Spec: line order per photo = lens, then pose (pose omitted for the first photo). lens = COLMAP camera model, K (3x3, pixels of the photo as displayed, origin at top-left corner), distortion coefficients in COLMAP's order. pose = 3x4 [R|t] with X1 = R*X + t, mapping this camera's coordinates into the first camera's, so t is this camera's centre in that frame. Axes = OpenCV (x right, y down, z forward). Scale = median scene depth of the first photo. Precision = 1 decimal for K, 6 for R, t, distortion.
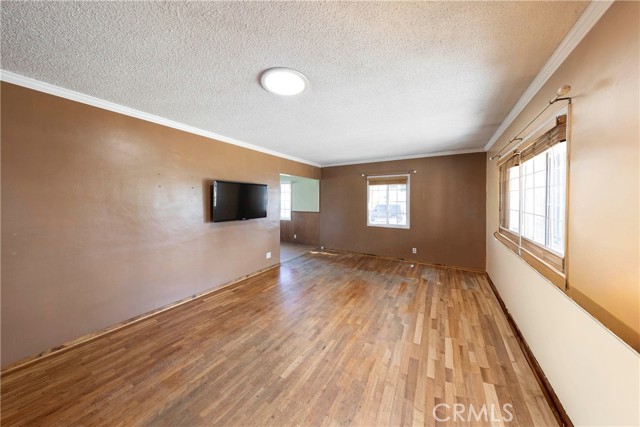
lens RADIAL K [[197.9, 0, 321.9], [0, 197.9, 204.6], [0, 0, 1]] dist [0.000840, 0.000076]
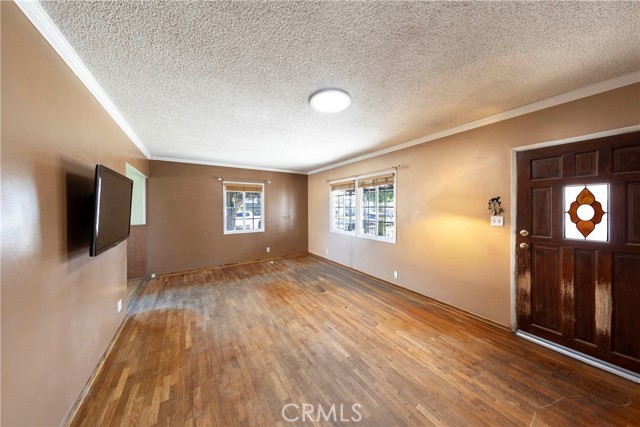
lens RADIAL K [[200.9, 0, 313.1], [0, 200.9, 207.3], [0, 0, 1]] dist [0.000125, -0.000015]
pose [[0.456739, -0.010461, 0.889539, -0.846171], [0.026422, 0.999649, -0.001810, -0.016392], [-0.889208, 0.024330, 0.456855, 0.382073]]
